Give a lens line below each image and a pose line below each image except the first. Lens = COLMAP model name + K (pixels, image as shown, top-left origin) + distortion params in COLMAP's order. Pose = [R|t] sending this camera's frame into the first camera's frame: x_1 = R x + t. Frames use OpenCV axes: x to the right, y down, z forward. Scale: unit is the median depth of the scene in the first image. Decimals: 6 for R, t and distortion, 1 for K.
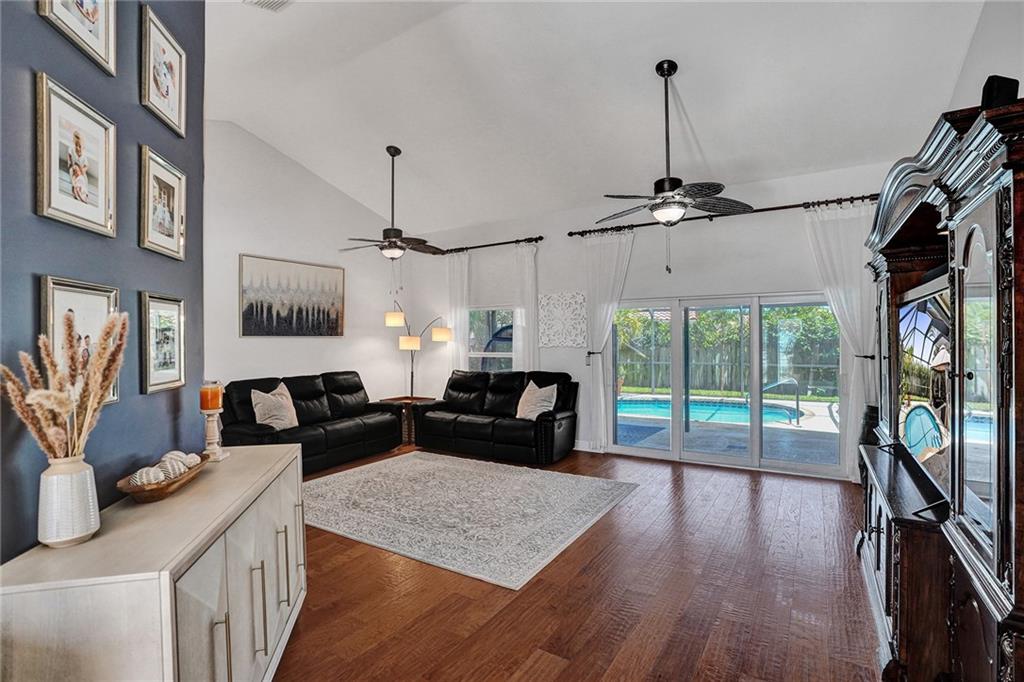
lens RADIAL K [[481.7, 0, 515.0], [0, 481.7, 336.5], [0, 0, 1]] dist [-0.078450, 0.029568]
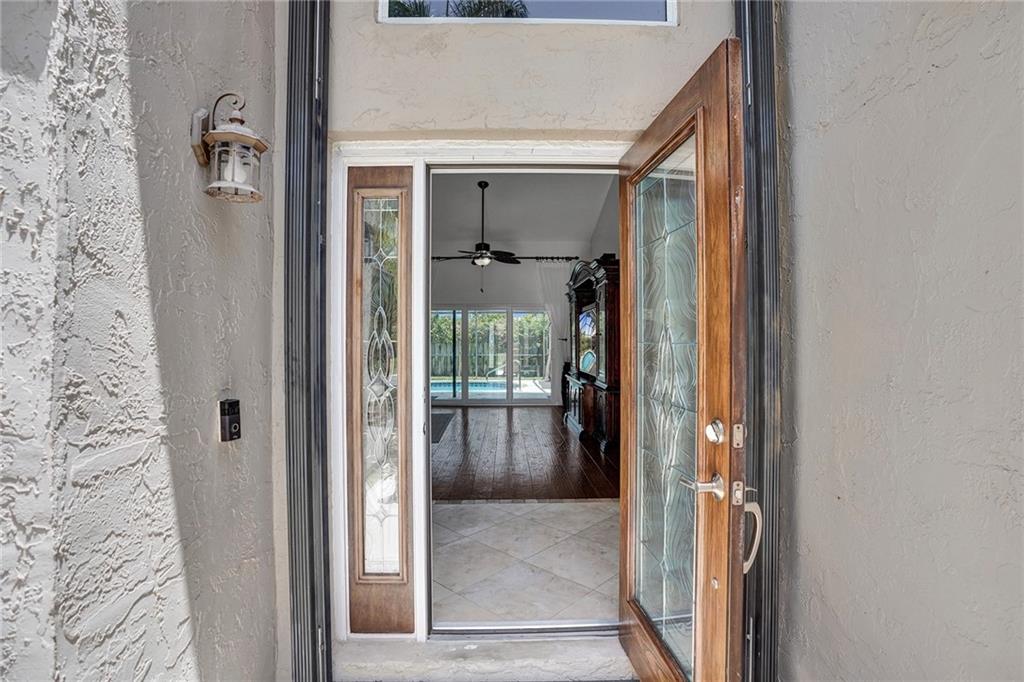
lens RADIAL K [[481.7, 0, 515.0], [0, 481.7, 336.5], [0, 0, 1]] dist [-0.078450, 0.029568]
pose [[0.832230, 0.009132, 0.554355, -0.427519], [-0.005807, 0.999953, -0.007755, 0.038768], [-0.554400, 0.003234, 0.832244, -0.456791]]
